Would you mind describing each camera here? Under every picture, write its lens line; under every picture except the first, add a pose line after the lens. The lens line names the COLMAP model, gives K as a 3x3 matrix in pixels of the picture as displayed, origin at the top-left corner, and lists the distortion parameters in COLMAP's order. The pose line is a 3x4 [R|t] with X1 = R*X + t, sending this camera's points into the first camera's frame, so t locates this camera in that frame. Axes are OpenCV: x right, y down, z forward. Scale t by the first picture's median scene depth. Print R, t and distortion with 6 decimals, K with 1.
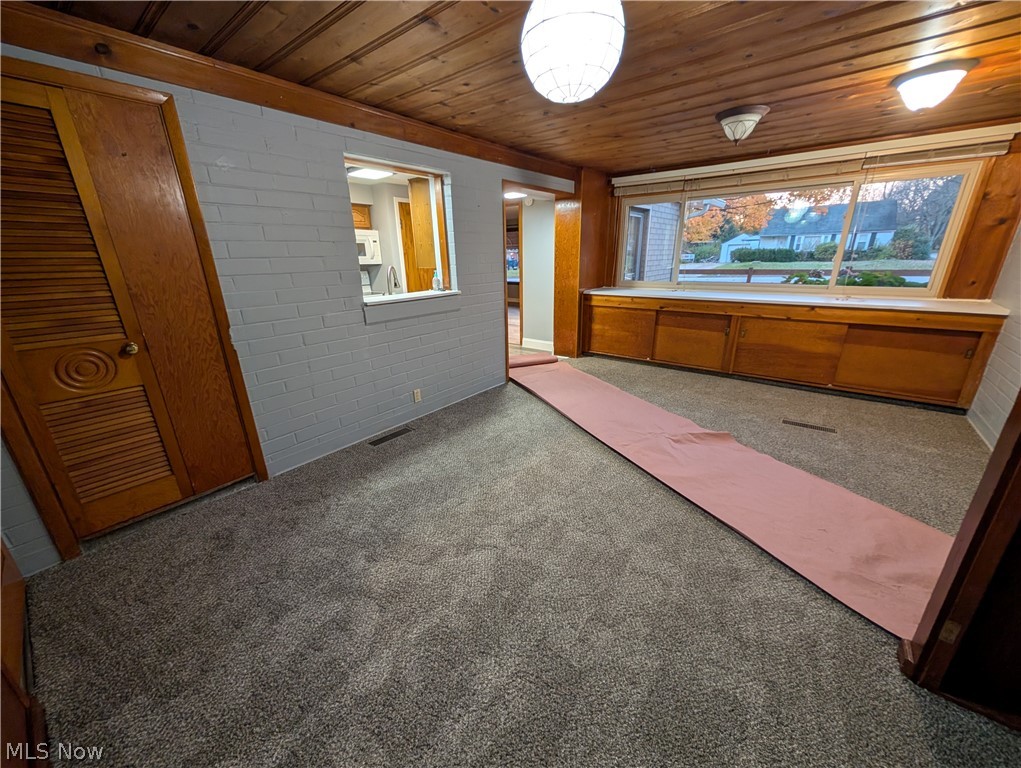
lens RADIAL K [[387.1, 0, 508.9], [0, 387.1, 389.6], [0, 0, 1]] dist [-0.000353, 0.000483]
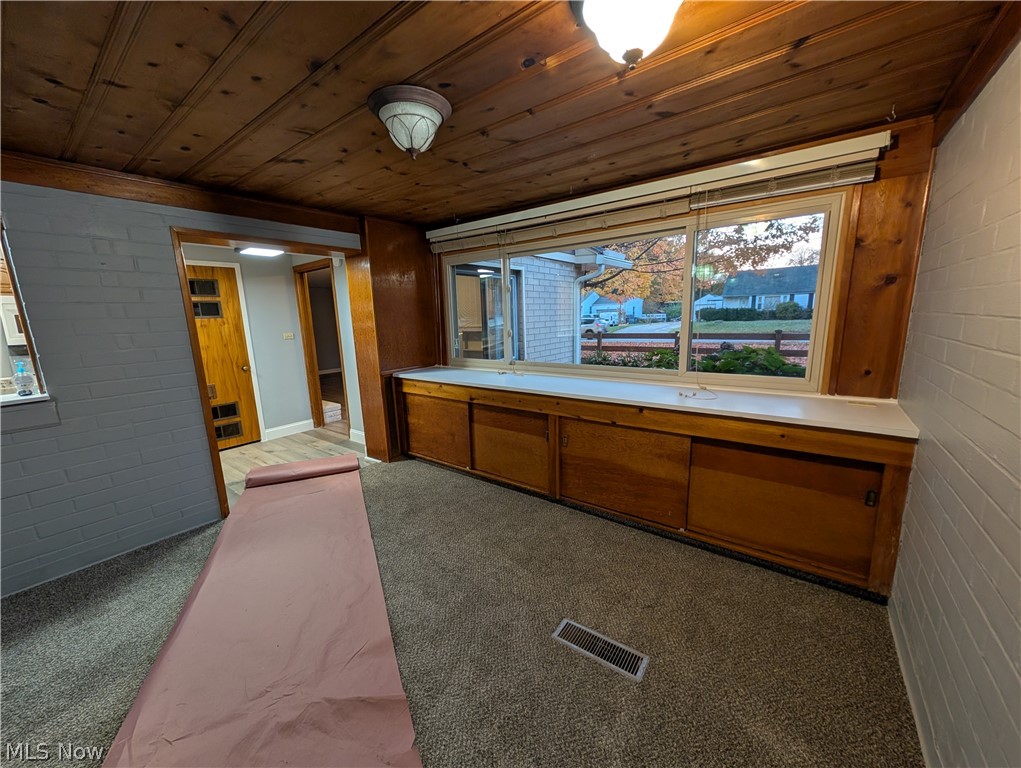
lens RADIAL K [[387.1, 0, 510.1], [0, 387.1, 388.2], [0, 0, 1]] dist [-0.000353, 0.000483]
pose [[0.999519, -0.015352, 0.026933, 0.568535], [0.019183, 0.988752, -0.148330, -0.159160], [-0.024353, 0.148775, 0.988571, 0.374095]]
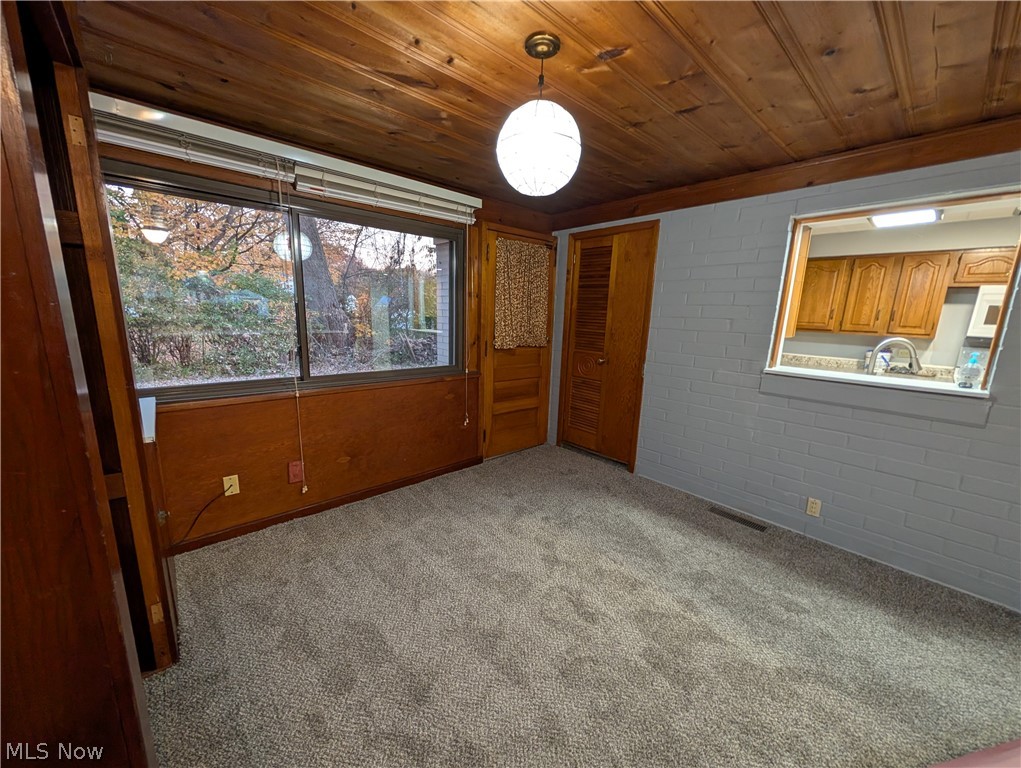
lens RADIAL K [[387.1, 0, 506.9], [0, 387.1, 387.7], [0, 0, 1]] dist [-0.000353, 0.000483]
pose [[-0.169873, 0.205283, -0.963848, 0.490645], [-0.350172, 0.901659, 0.253753, -0.161185], [0.921153, 0.380618, -0.081283, 0.419135]]
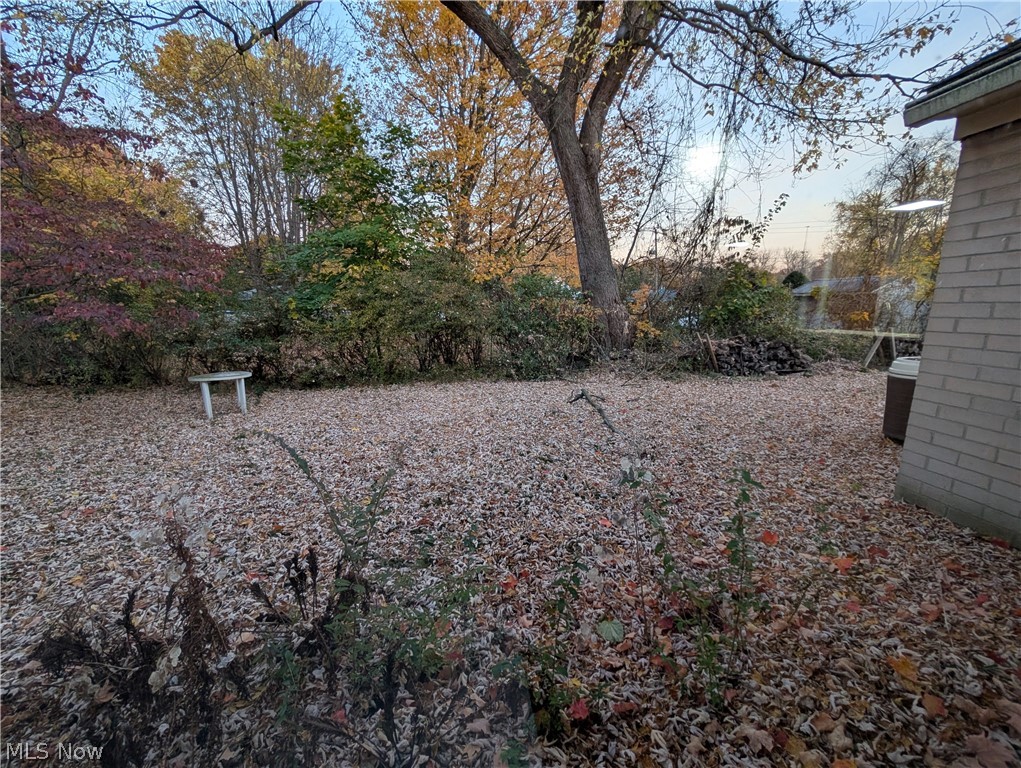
lens RADIAL K [[387.1, 0, 511.0], [0, 387.1, 385.5], [0, 0, 1]] dist [-0.000353, 0.000483]
pose [[-0.683717, 0.183276, -0.706357, 0.389226], [-0.205549, 0.880389, 0.427392, -0.111974], [0.700200, 0.437407, -0.564265, 0.289098]]
